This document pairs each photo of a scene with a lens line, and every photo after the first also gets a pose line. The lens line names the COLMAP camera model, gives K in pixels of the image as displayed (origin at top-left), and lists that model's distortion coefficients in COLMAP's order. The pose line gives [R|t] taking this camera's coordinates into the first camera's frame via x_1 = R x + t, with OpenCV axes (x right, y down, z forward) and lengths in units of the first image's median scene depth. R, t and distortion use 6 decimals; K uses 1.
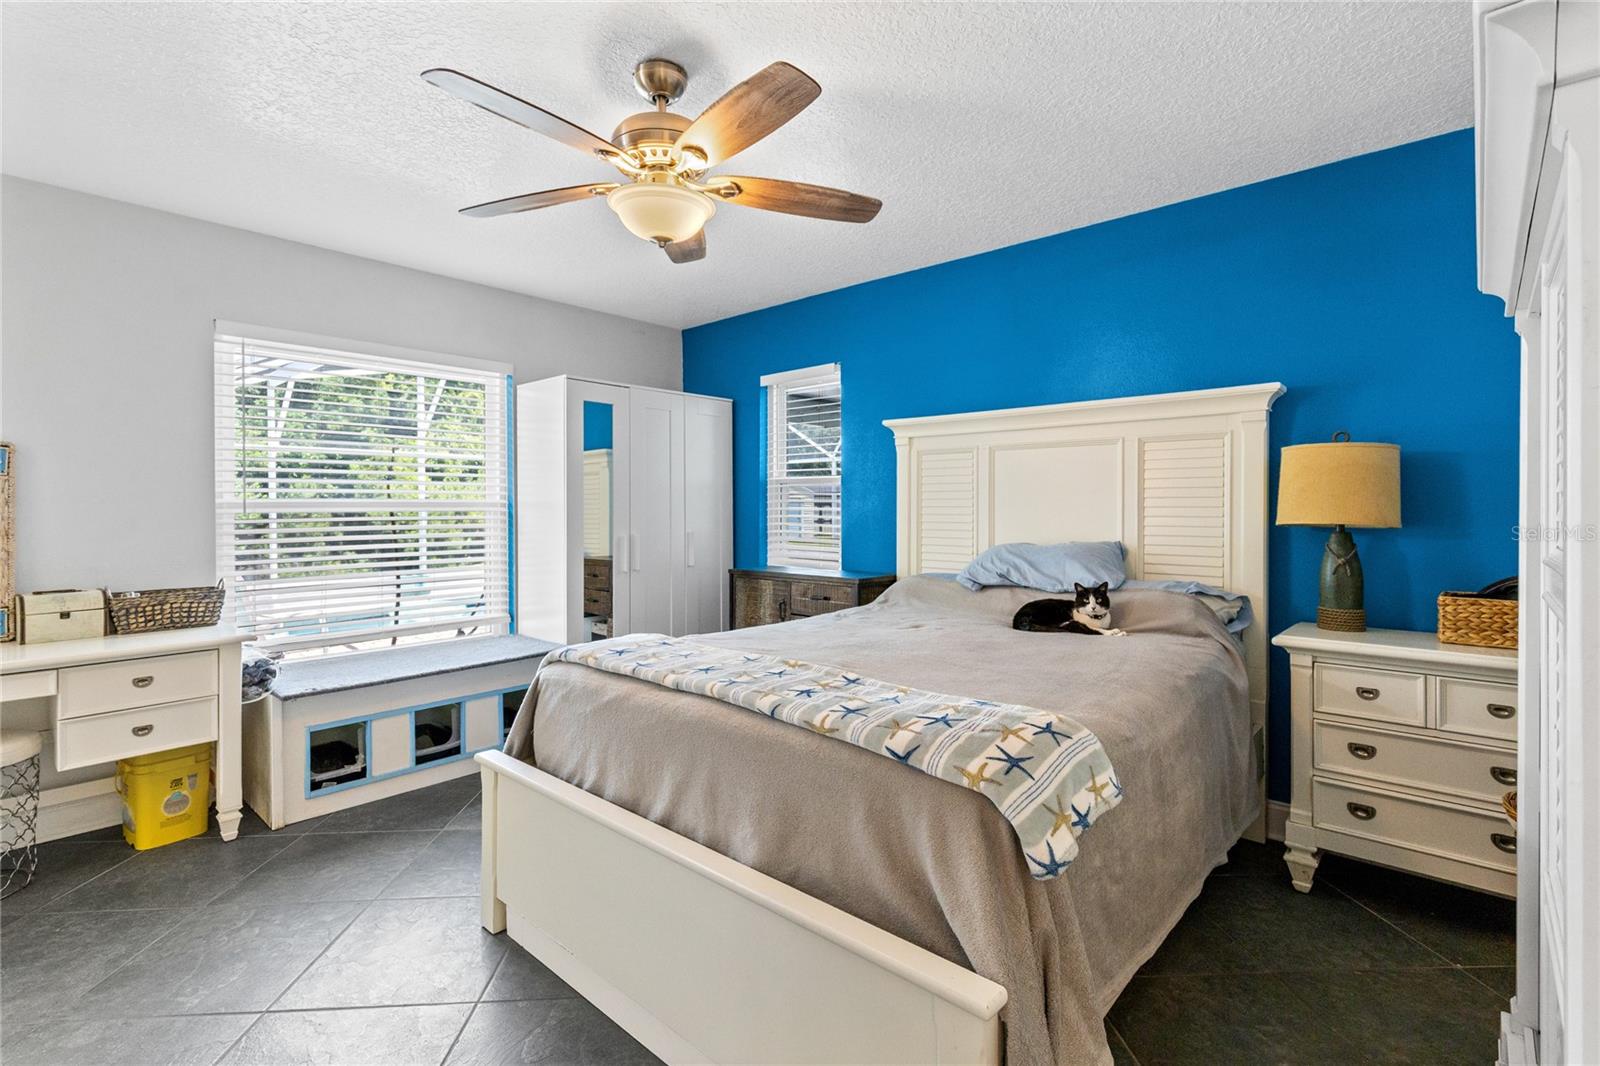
lens RADIAL K [[734.4, 0, 797.2], [0, 734.4, 508.0], [0, 0, 1]] dist [0.004655, -0.000105]
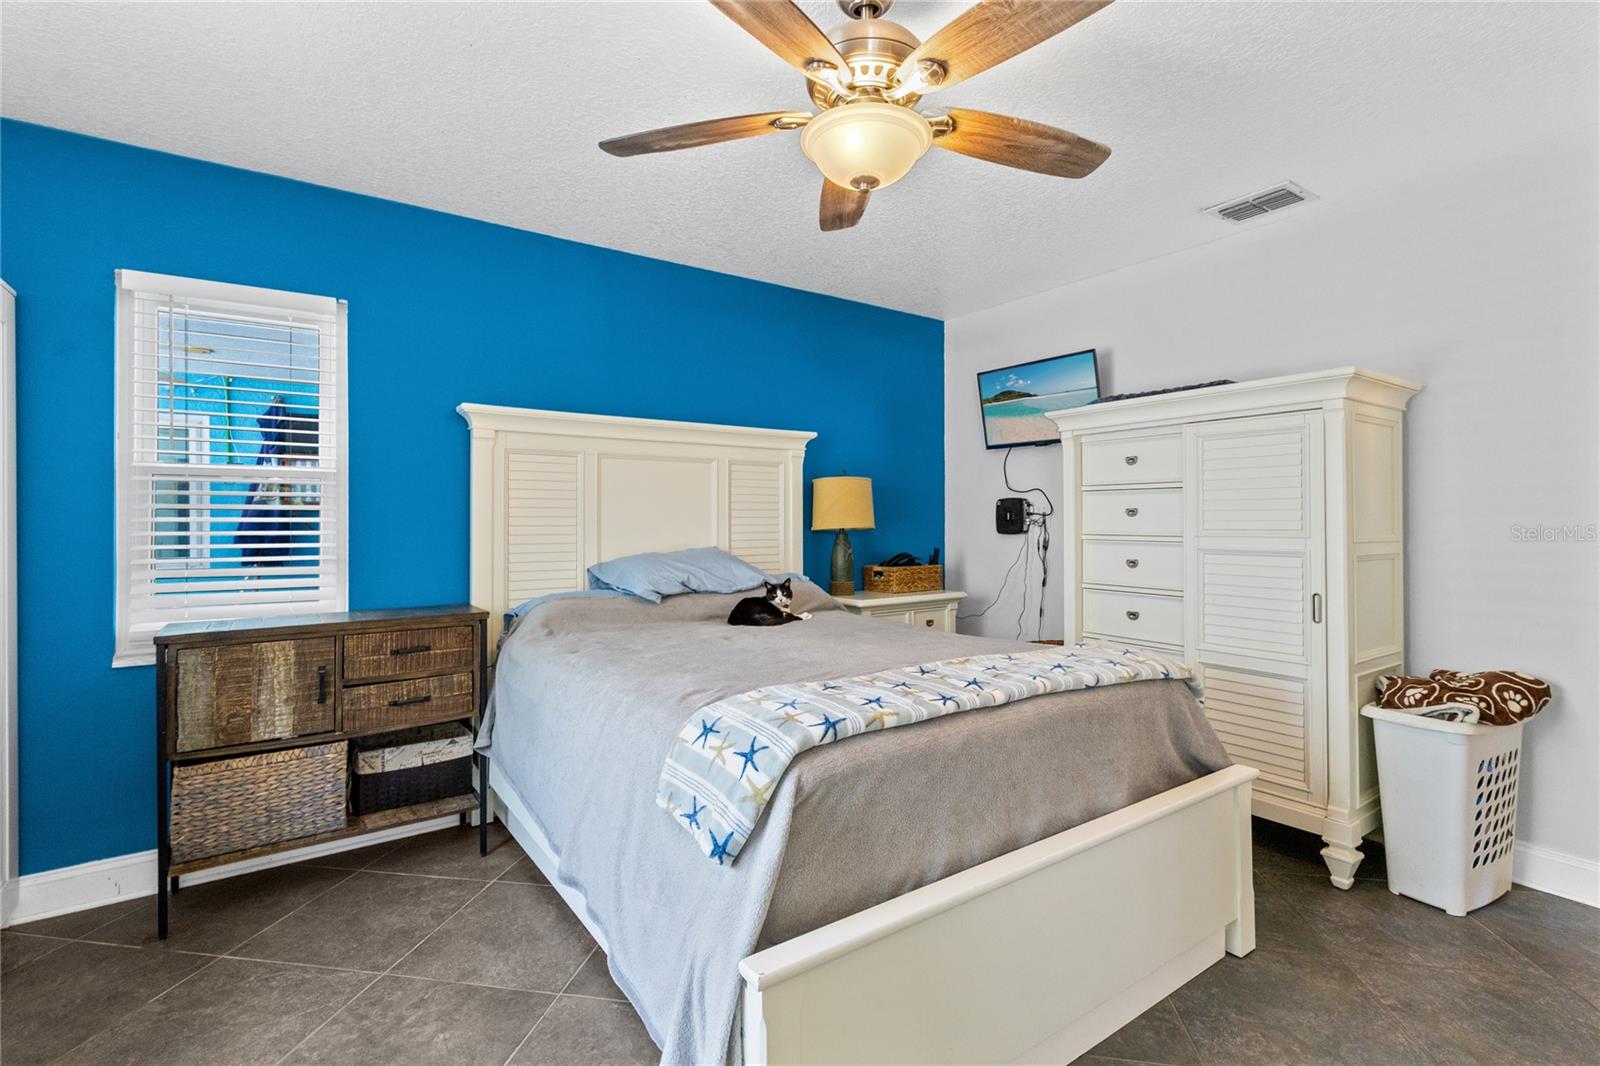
lens RADIAL K [[734.4, 0, 797.2], [0, 734.4, 508.0], [0, 0, 1]] dist [0.004655, -0.000105]
pose [[0.235098, 0.014475, 0.971864, -0.768679], [0.001683, 0.999882, -0.015299, 0.002578], [-0.971970, 0.005232, 0.235046, 0.680158]]
